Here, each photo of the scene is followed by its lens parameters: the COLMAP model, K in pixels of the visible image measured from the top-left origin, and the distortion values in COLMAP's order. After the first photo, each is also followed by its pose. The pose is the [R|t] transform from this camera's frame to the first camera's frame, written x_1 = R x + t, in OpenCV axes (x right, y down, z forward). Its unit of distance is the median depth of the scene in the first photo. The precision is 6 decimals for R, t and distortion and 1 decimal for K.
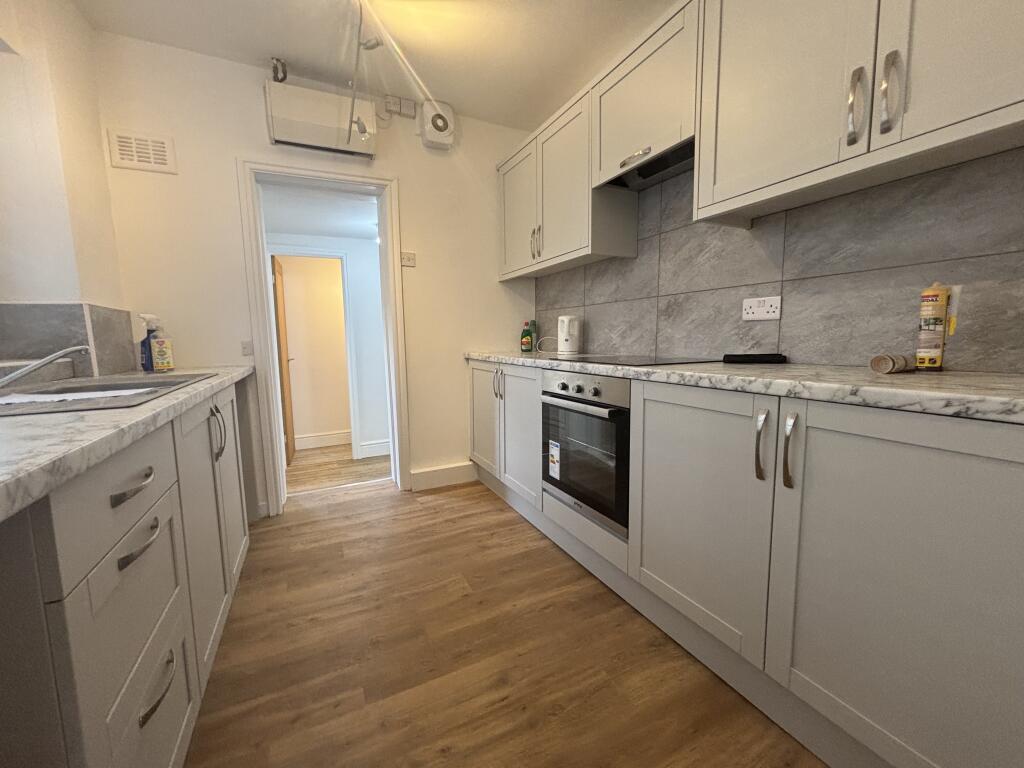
lens RADIAL K [[412.9, 0, 512.0], [0, 412.9, 384.0], [0, 0, 1]] dist [-0.001333, -0.000112]
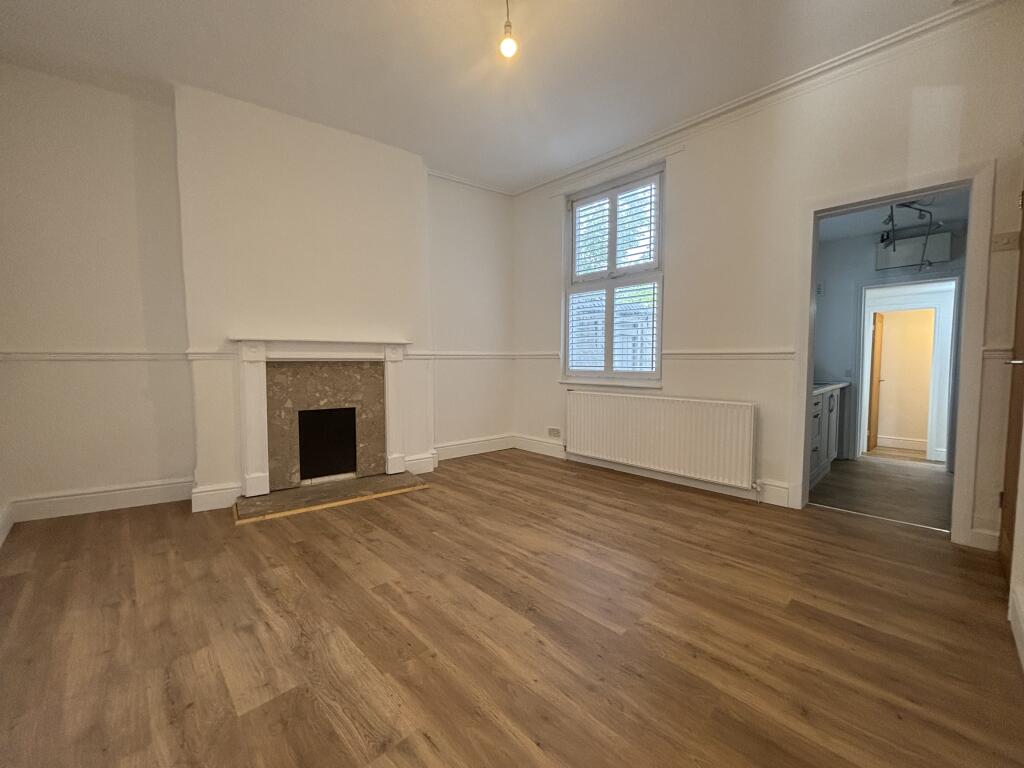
lens RADIAL K [[412.9, 0, 512.0], [0, 412.9, 384.0], [0, 0, 1]] dist [-0.001333, -0.000112]
pose [[0.308022, 0.071559, -0.948684, 0.505247], [-0.110708, 0.993089, 0.038963, 0.047529], [0.944916, 0.093025, 0.313816, -0.776329]]
